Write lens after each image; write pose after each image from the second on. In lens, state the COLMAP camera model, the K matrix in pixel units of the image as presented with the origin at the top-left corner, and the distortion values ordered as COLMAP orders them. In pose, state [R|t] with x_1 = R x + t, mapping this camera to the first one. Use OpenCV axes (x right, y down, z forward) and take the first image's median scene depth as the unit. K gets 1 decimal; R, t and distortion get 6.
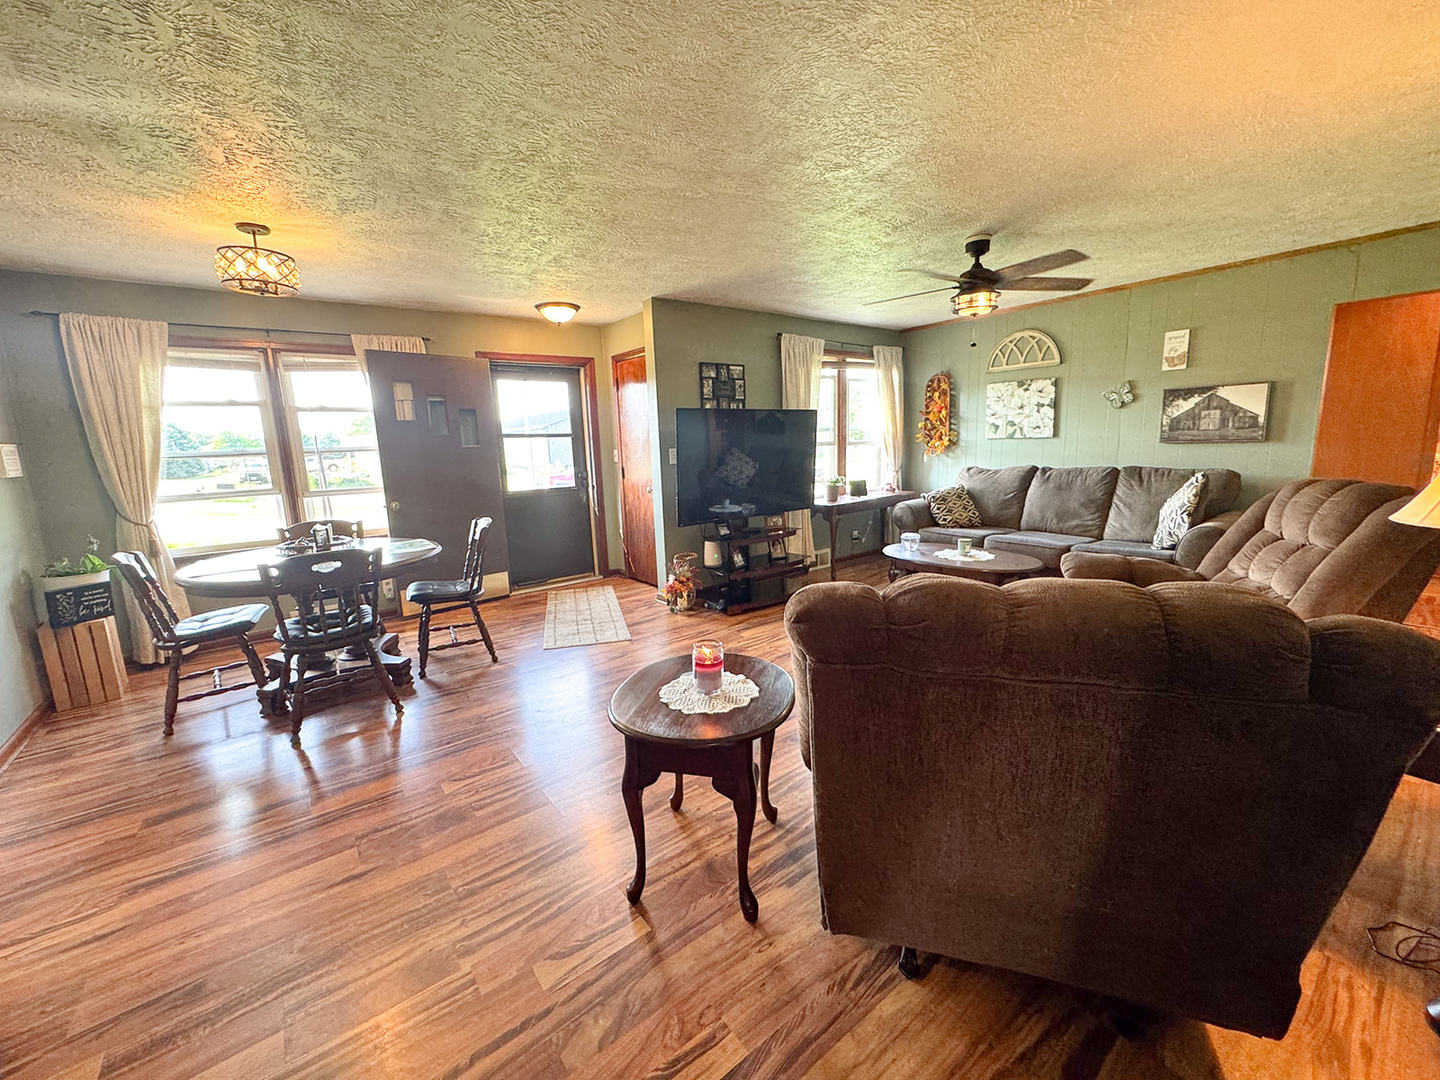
lens RADIAL K [[576.9, 0, 720.0], [0, 576.9, 537.0], [0, 0, 1]] dist [-0.003913, -0.000131]
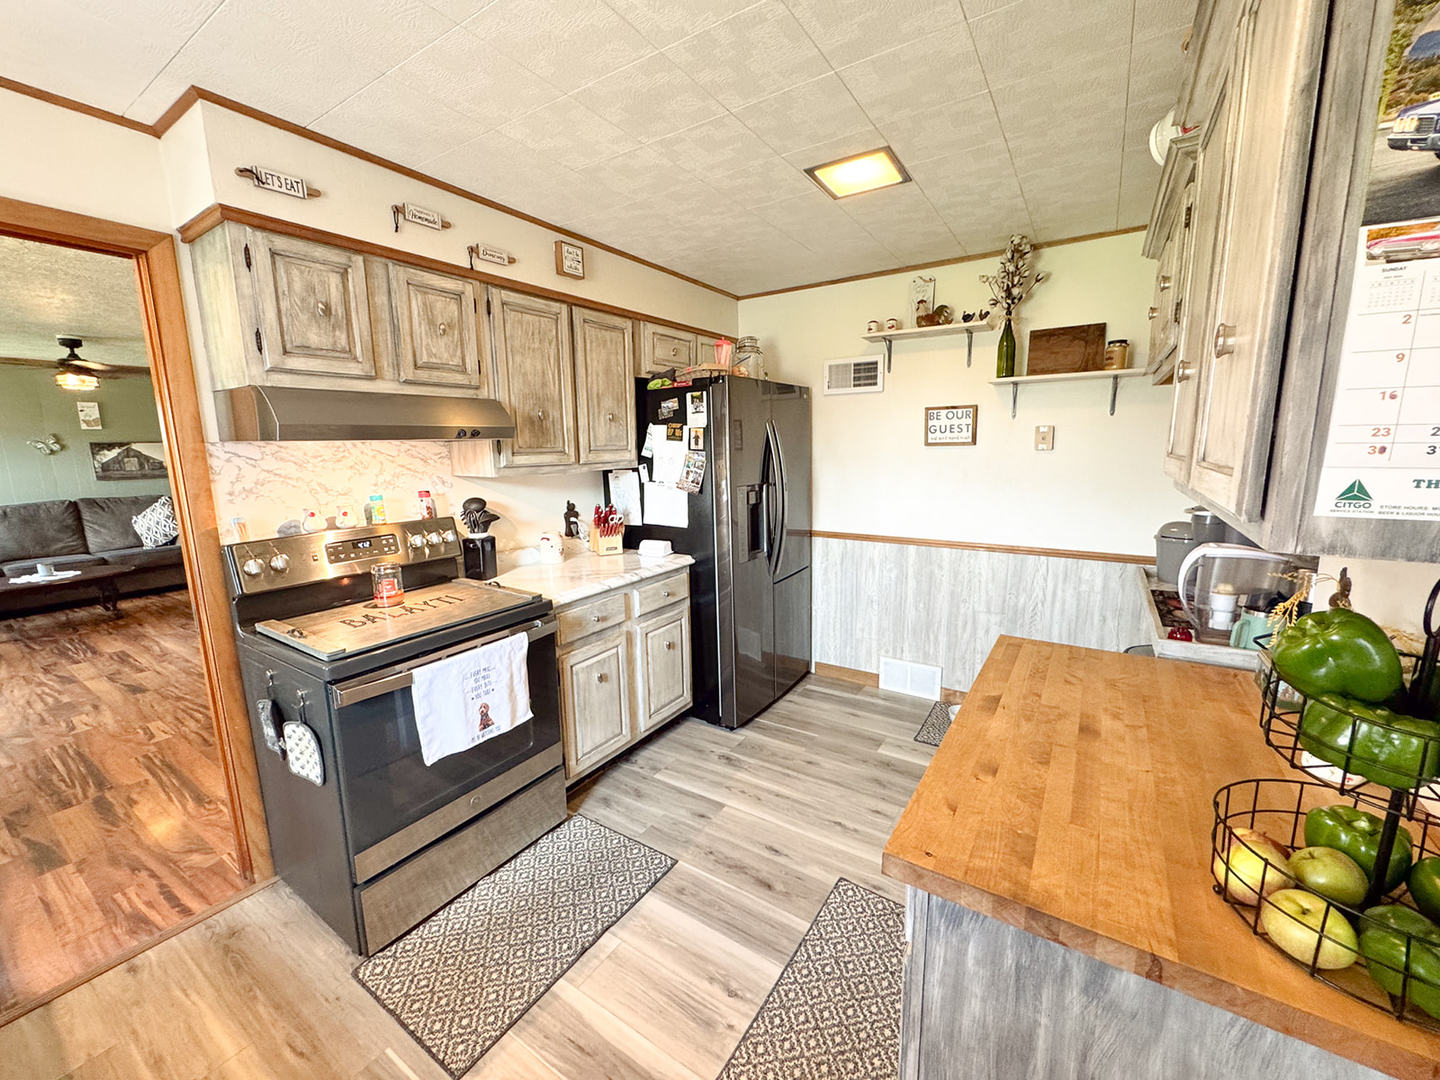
lens RADIAL K [[576.9, 0, 715.7], [0, 576.9, 539.6], [0, 0, 1]] dist [-0.003913, -0.000131]
pose [[-0.334149, -0.119528, 0.934910, -1.028206], [0.179974, 0.965583, 0.187775, -0.015402], [-0.925178, 0.231004, -0.301137, 0.060724]]
